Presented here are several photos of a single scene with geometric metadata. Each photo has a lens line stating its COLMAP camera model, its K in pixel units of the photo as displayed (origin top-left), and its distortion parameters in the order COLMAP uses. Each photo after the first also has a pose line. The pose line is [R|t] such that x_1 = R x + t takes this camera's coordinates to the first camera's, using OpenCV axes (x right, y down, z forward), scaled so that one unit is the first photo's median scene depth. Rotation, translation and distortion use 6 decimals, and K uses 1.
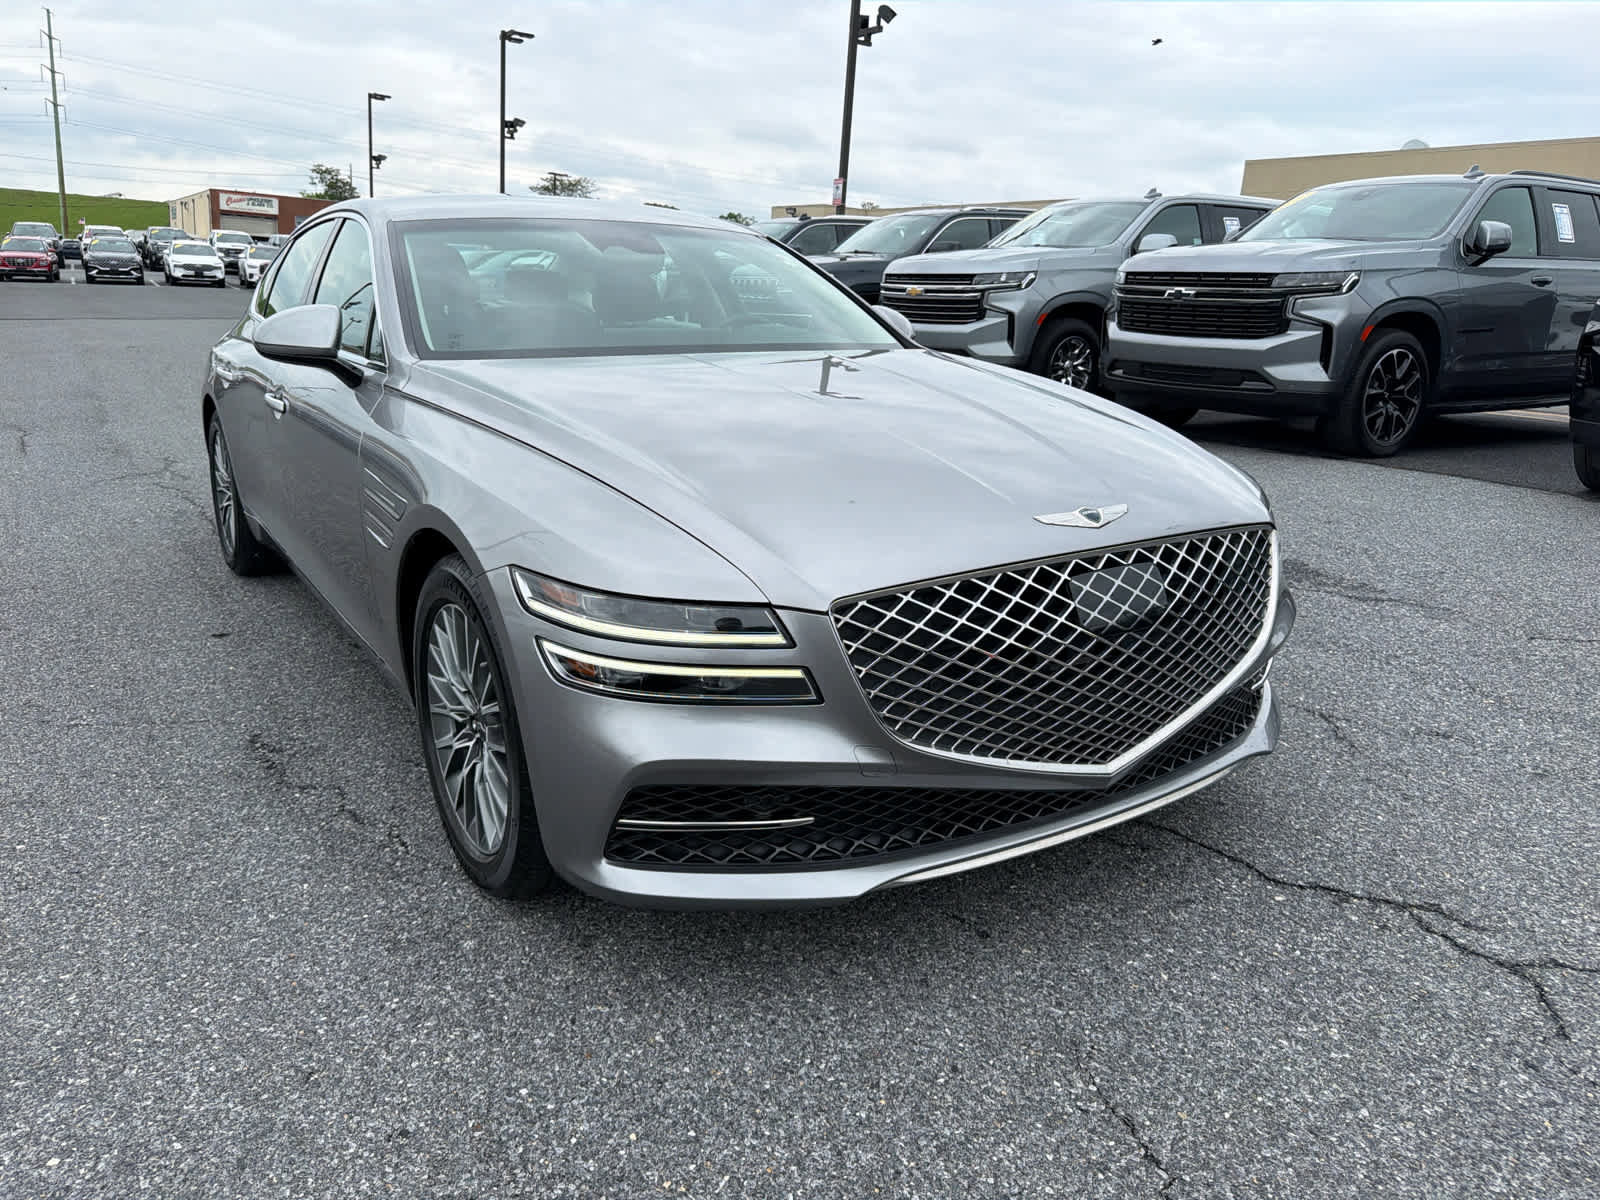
lens RADIAL K [[1158.2, 0, 807.3], [0, 1158.2, 597.5], [0, 0, 1]] dist [0.013837, -0.022593]
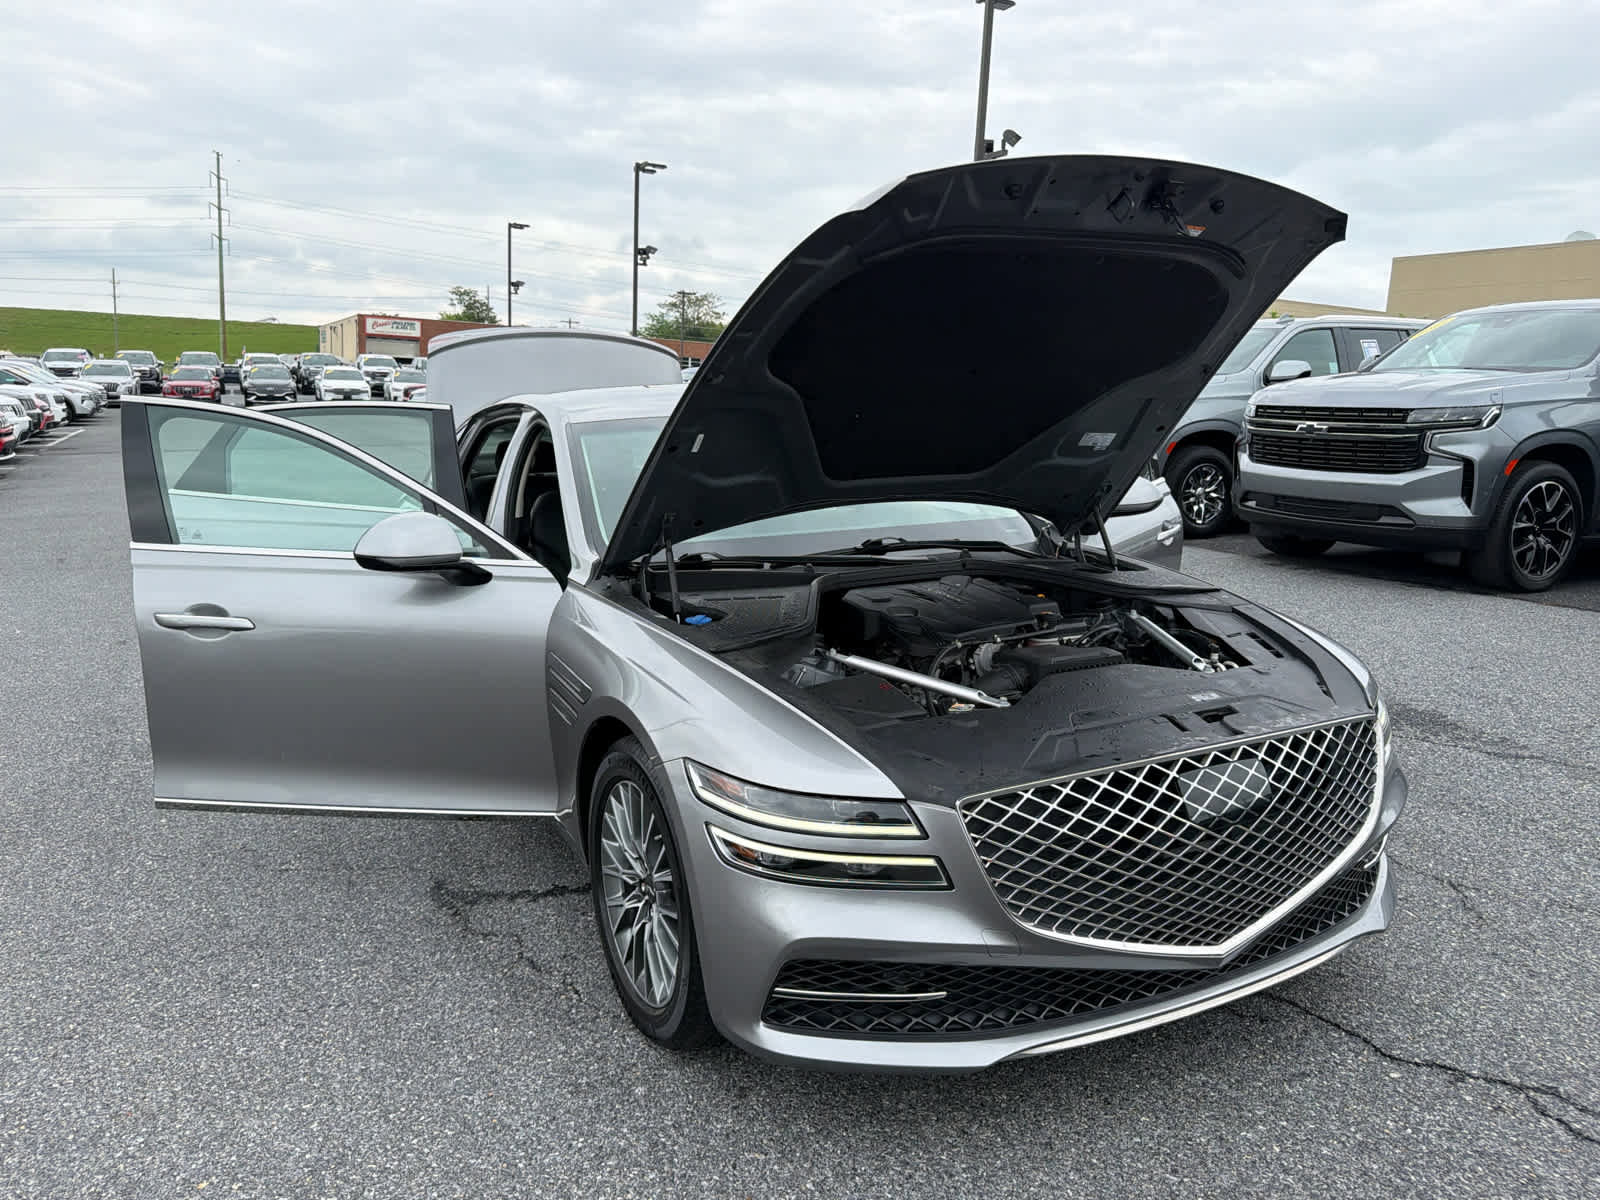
lens RADIAL K [[1196.7, 0, 802.3], [0, 1196.7, 611.1], [0, 0, 1]] dist [0.005197, -0.007737]
pose [[0.994113, -0.001711, -0.108338, -0.005743], [-0.006991, 0.996779, -0.079892, -0.064243], [0.108125, 0.080179, 0.990899, -0.152346]]
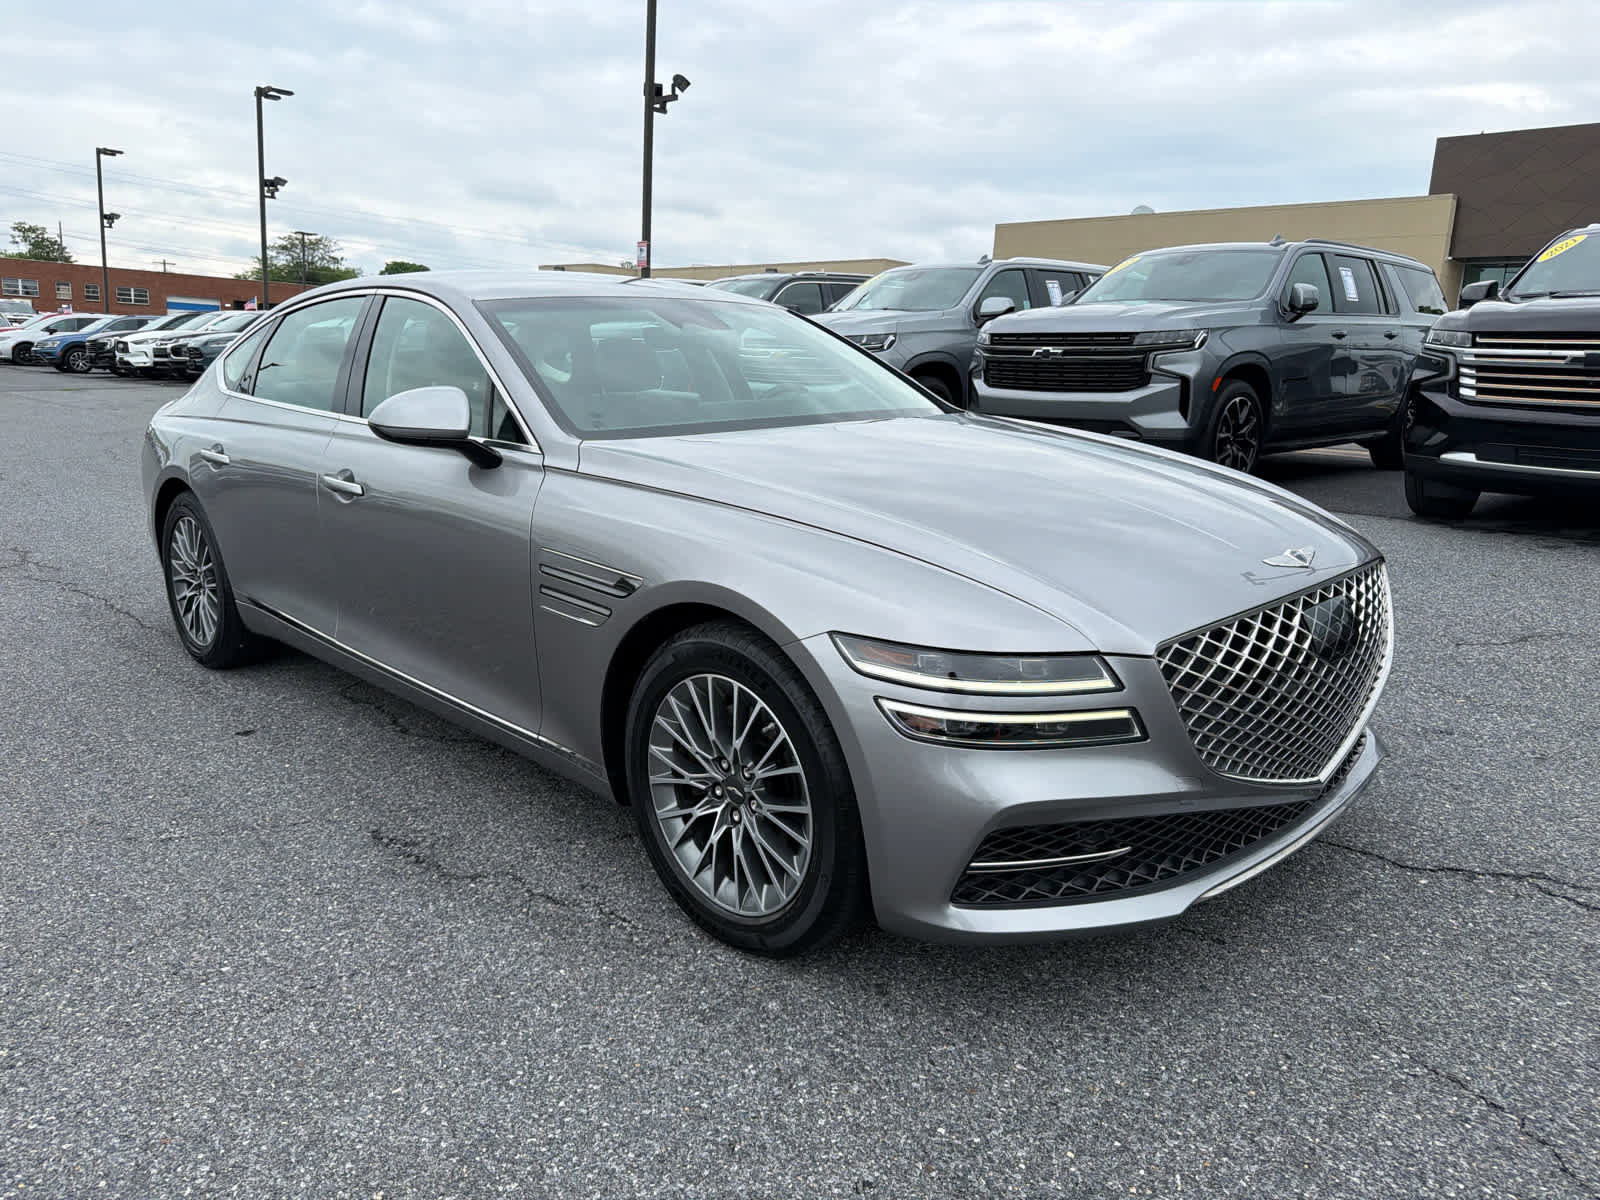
lens RADIAL K [[1158.2, 0, 807.3], [0, 1158.2, 597.5], [0, 0, 1]] dist [0.013837, -0.022593]
pose [[0.979341, -0.057660, 0.193821, -0.376029], [0.066509, 0.997005, -0.039458, -0.015313], [-0.190965, 0.051534, 0.980243, -0.021302]]
